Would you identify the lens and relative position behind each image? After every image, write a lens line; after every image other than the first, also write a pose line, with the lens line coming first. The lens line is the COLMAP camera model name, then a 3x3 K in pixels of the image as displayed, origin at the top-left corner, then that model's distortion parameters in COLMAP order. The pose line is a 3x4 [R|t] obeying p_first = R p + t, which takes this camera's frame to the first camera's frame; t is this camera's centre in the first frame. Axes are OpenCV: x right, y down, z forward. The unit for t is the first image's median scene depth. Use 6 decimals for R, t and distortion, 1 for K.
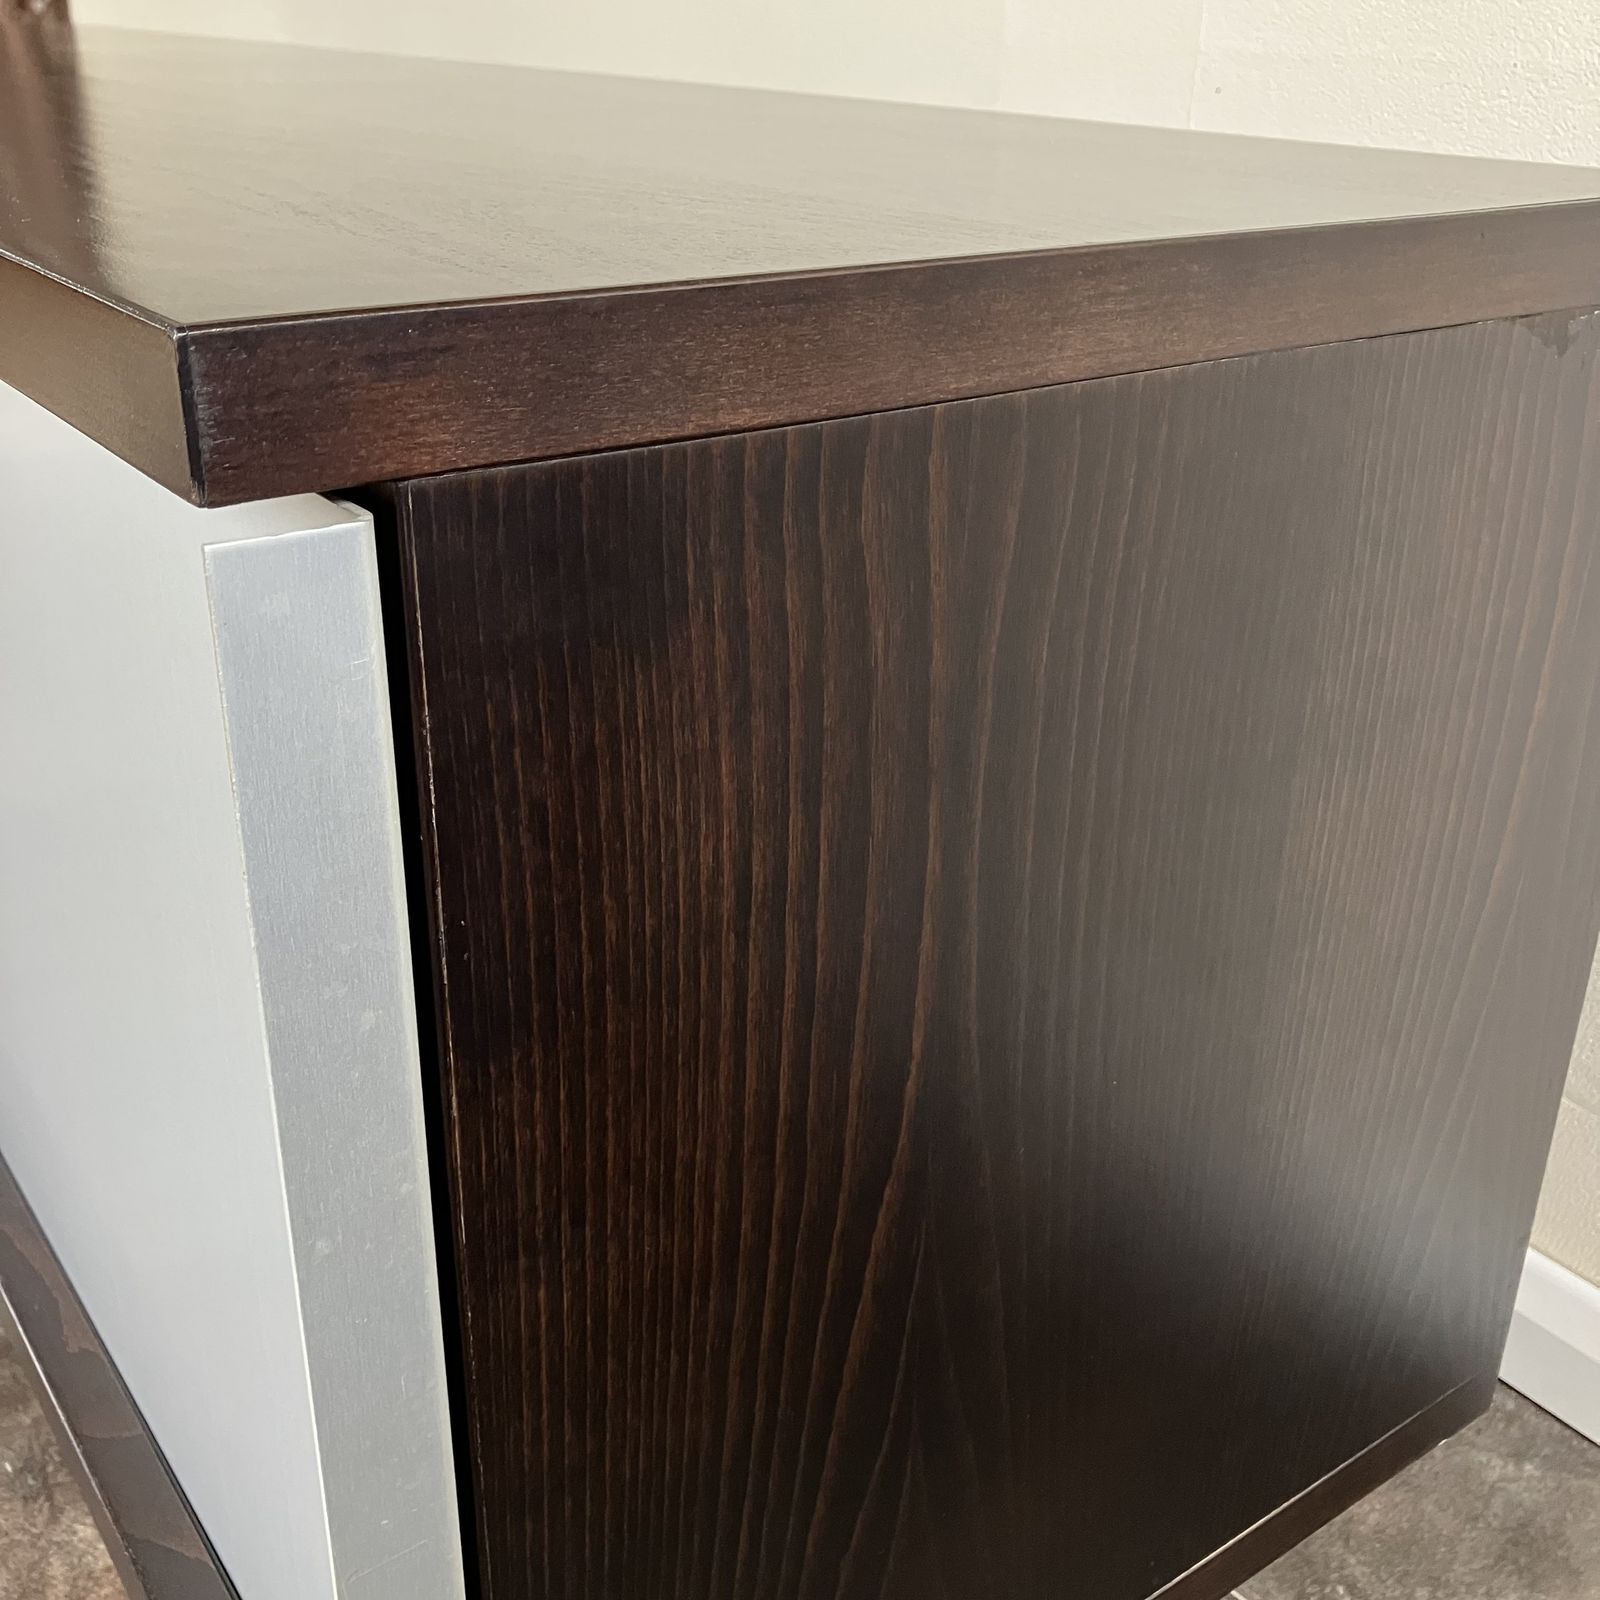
lens RADIAL K [[1768.7, 0, 799.6], [0, 1768.7, 797.2], [0, 0, 1]] dist [0.014456, 0.000000]
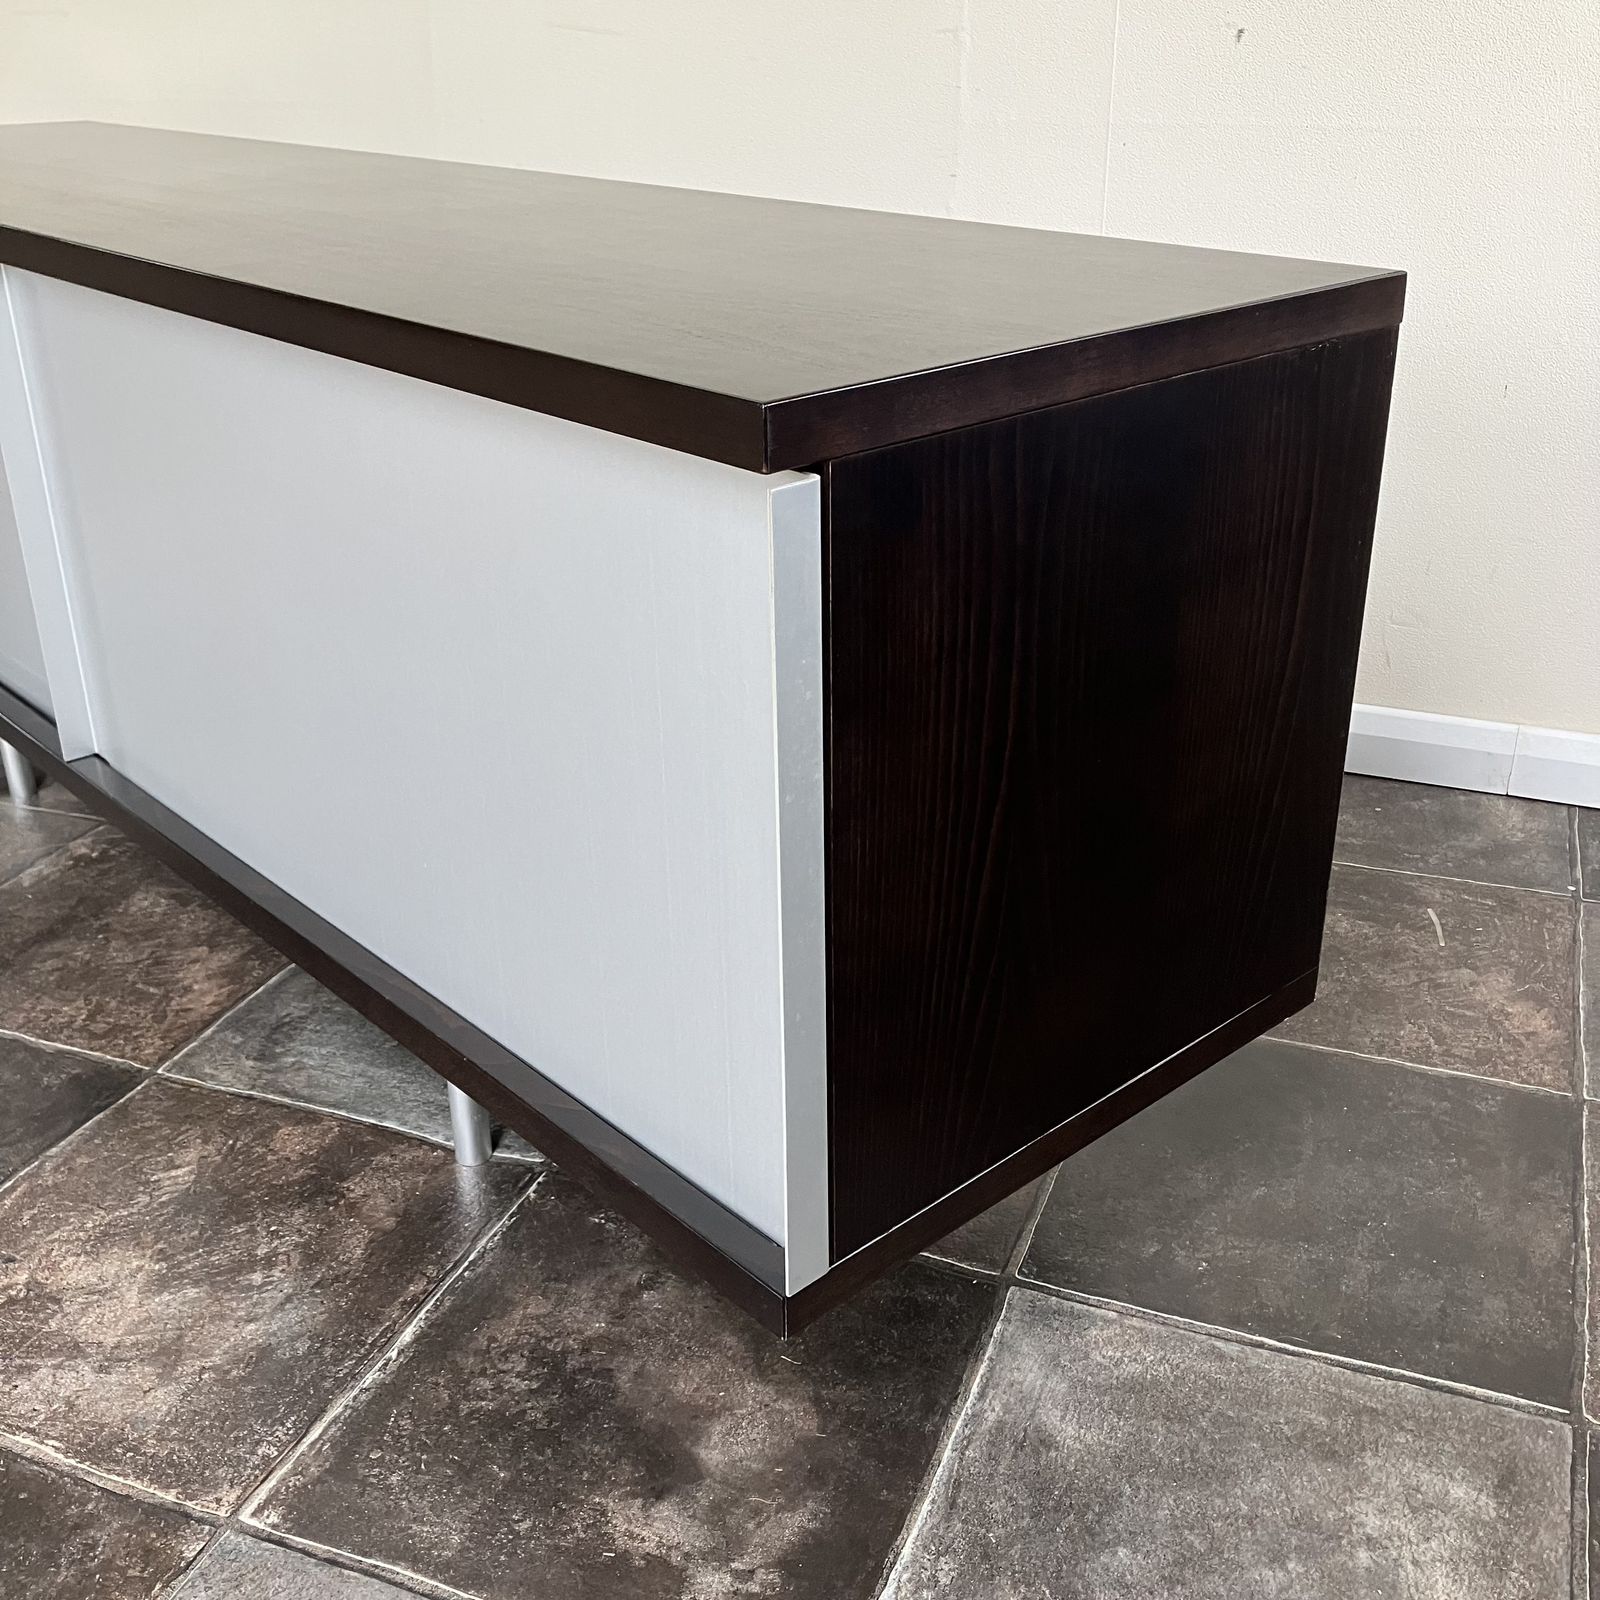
lens RADIAL K [[1768.7, 0, 789.9], [0, 1768.7, 803.1], [0, 0, 1]] dist [0.014456, 0.000000]
pose [[0.994706, -0.063281, 0.080962, -0.406063], [0.061872, 0.997888, 0.019794, 0.192137], [-0.082044, -0.014680, 0.996521, -1.142365]]
